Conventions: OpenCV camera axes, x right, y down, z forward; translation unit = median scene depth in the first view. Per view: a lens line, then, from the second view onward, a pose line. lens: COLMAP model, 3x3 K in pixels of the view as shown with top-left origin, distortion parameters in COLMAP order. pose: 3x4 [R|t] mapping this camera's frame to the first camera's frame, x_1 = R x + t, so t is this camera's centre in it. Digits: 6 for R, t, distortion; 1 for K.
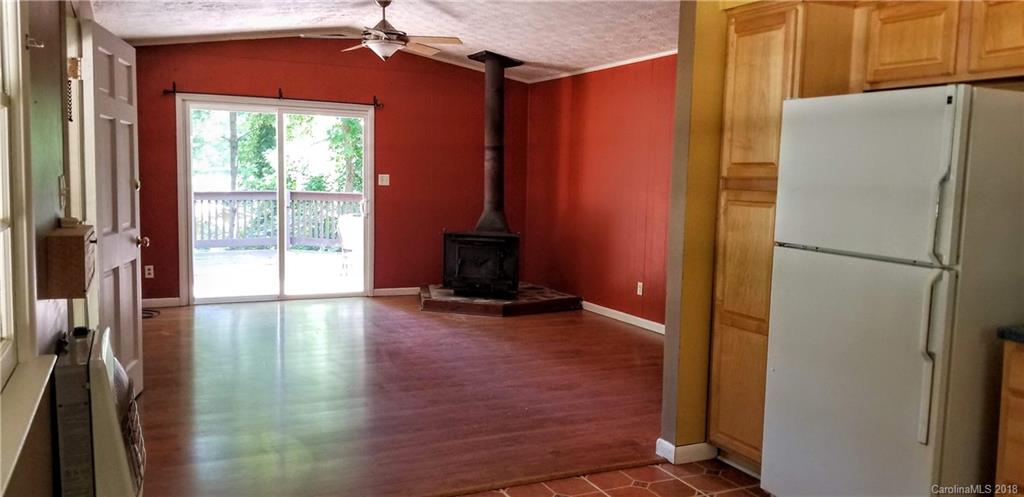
lens RADIAL K [[794.4, 0, 491.6], [0, 794.4, 248.7], [0, 0, 1]] dist [0.003057, -0.057171]
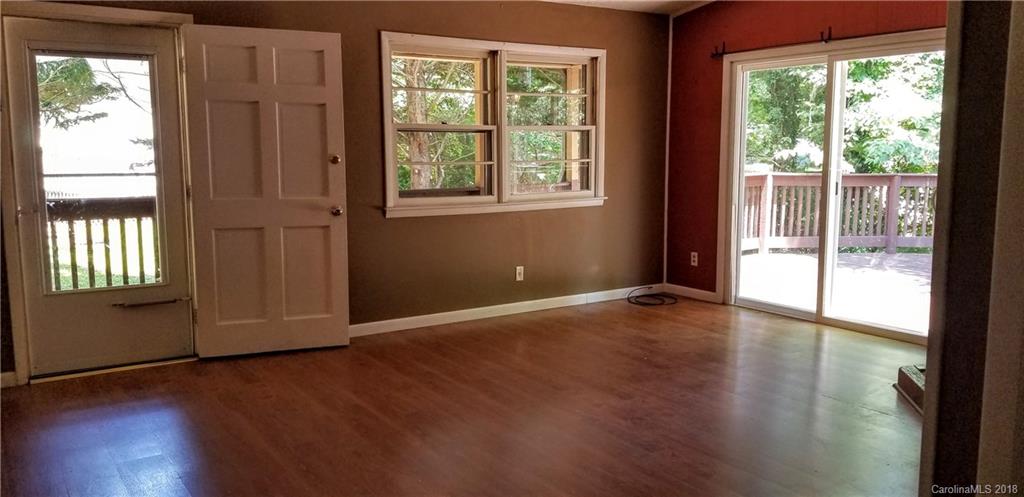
lens RADIAL K [[794.4, 0, 491.6], [0, 794.4, 248.7], [0, 0, 1]] dist [0.003057, -0.057171]
pose [[0.155039, 0.100627, -0.982770, 0.421226], [-0.087827, 0.992264, 0.087744, -0.041541], [0.983997, 0.072710, 0.162677, 0.623709]]
